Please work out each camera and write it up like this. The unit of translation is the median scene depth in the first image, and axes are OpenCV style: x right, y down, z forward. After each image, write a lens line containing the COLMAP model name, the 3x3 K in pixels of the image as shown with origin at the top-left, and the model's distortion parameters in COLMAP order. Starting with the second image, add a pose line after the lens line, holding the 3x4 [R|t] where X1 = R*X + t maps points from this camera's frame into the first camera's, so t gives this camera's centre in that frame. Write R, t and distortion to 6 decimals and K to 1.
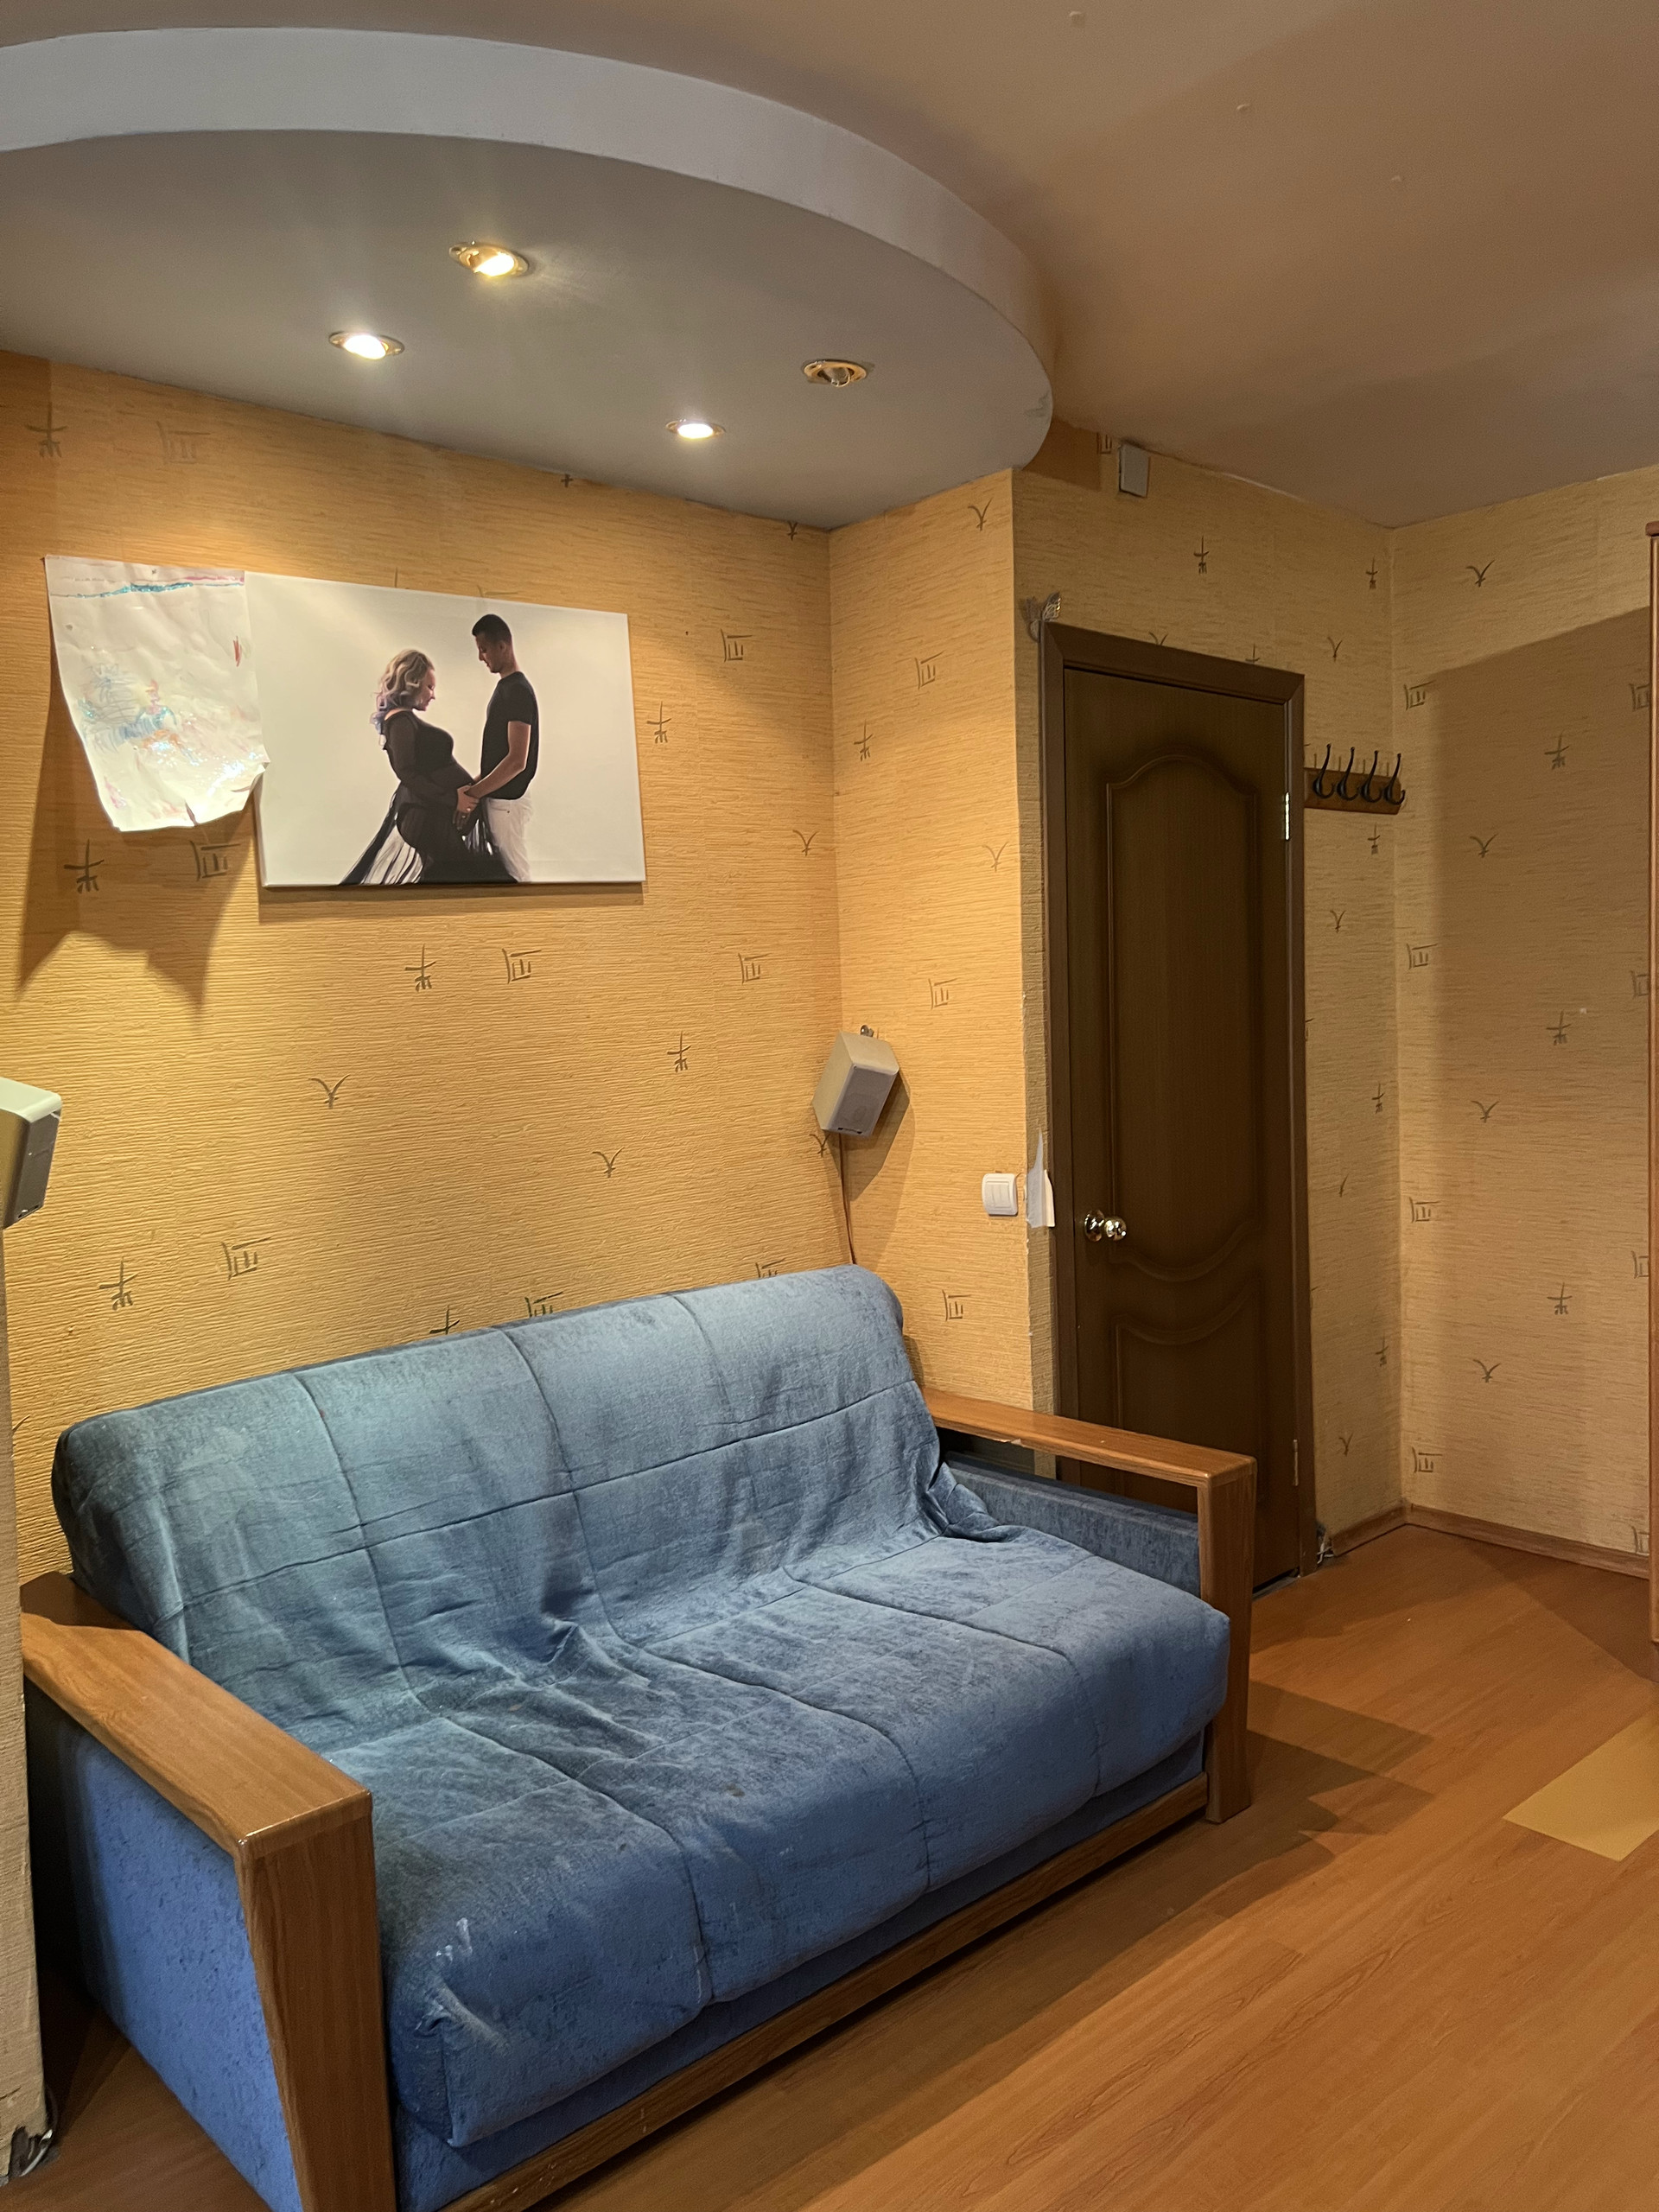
lens RADIAL K [[1622.9, 0, 829.5], [0, 1622.9, 1106.0], [0, 0, 1]] dist [0.003504, 0.001106]
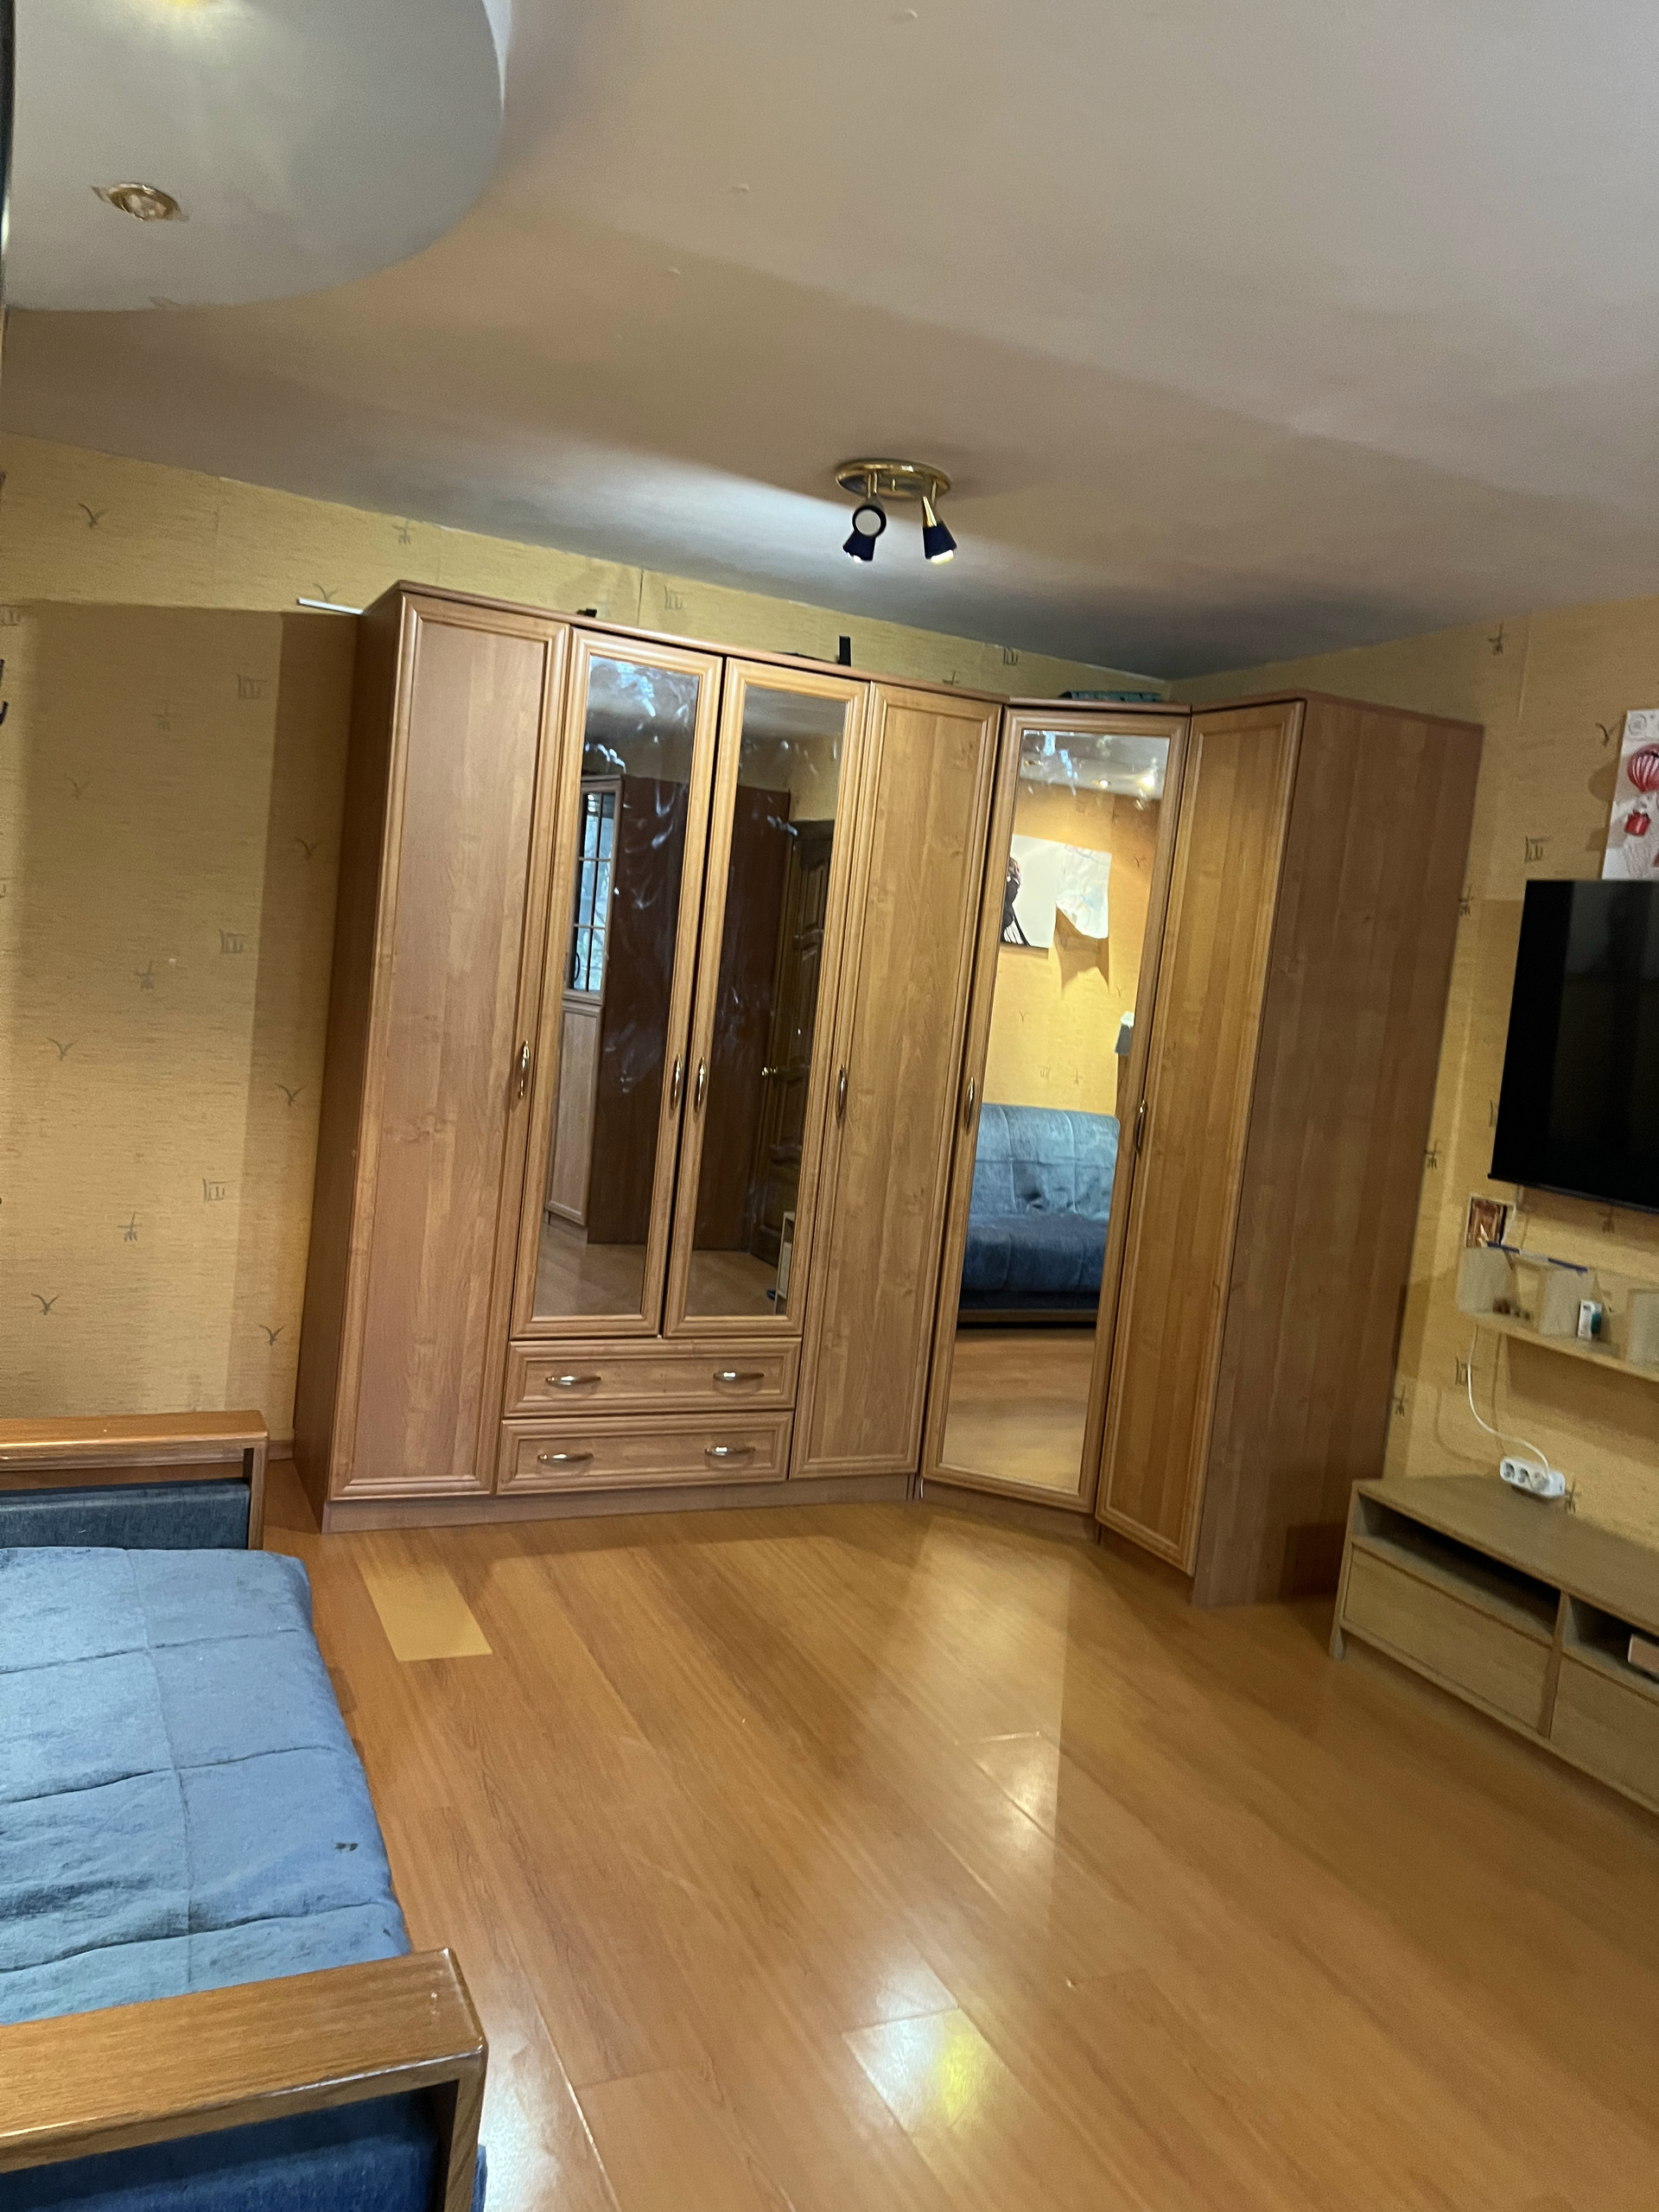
lens RADIAL K [[1667.8, 0, 788.8], [0, 1667.8, 1101.8], [0, 0, 1]] dist [0.033620, -0.045035]
pose [[0.299618, -0.028359, 0.953638, -0.487419], [-0.045969, 0.997968, 0.044120, -0.033266], [-0.952951, -0.057057, 0.297706, 0.269791]]
